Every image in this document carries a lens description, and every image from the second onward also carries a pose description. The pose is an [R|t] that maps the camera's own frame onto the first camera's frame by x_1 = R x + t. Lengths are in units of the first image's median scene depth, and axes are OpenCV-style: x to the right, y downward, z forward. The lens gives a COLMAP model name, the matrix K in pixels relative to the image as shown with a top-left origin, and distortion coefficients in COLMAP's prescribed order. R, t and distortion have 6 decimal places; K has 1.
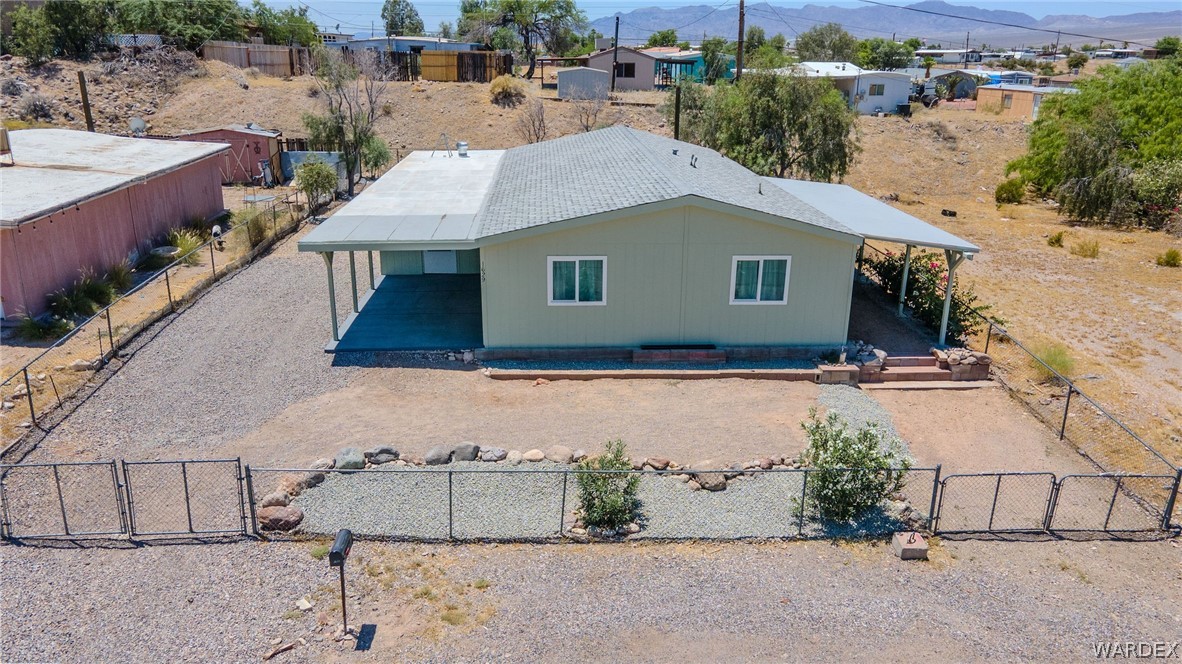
lens RADIAL K [[865.1, 0, 593.2], [0, 865.1, 334.4], [0, 0, 1]] dist [0.018758, 0.047556]
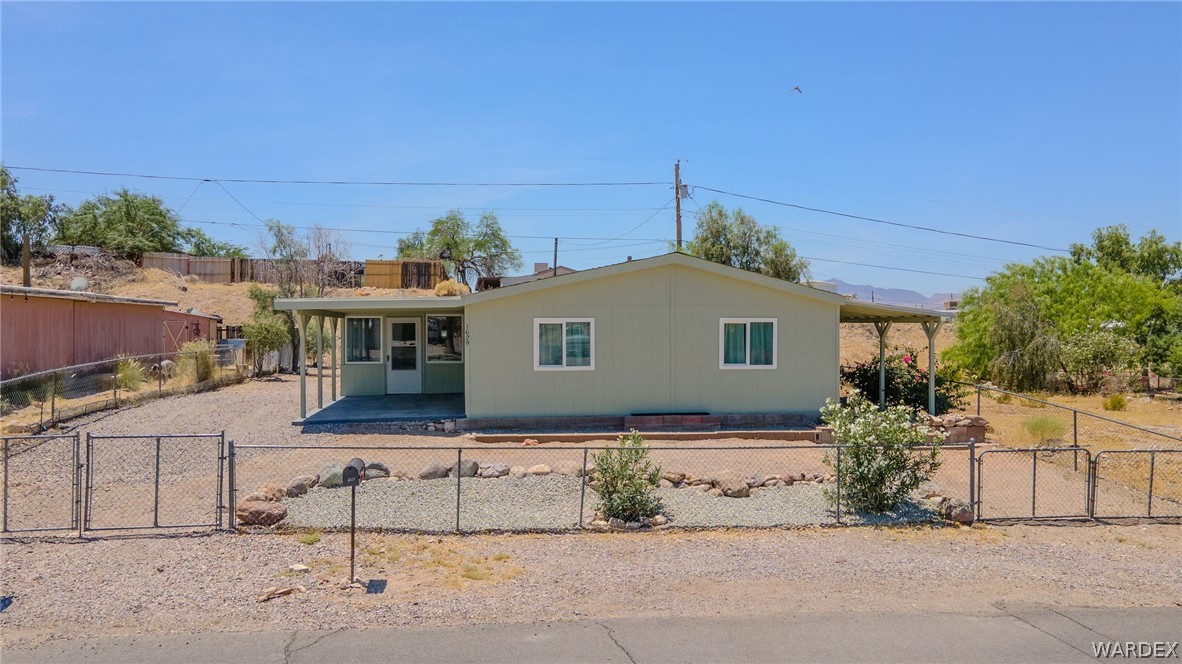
lens RADIAL K [[891.6, 0, 593.6], [0, 891.6, 333.4], [0, 0, 1]] dist [0.017742, 0.052661]
pose [[0.996087, -0.013133, 0.087402, -0.072793], [0.039074, 0.952446, -0.302191, 0.229073], [-0.079277, 0.304424, 0.949232, 0.044041]]
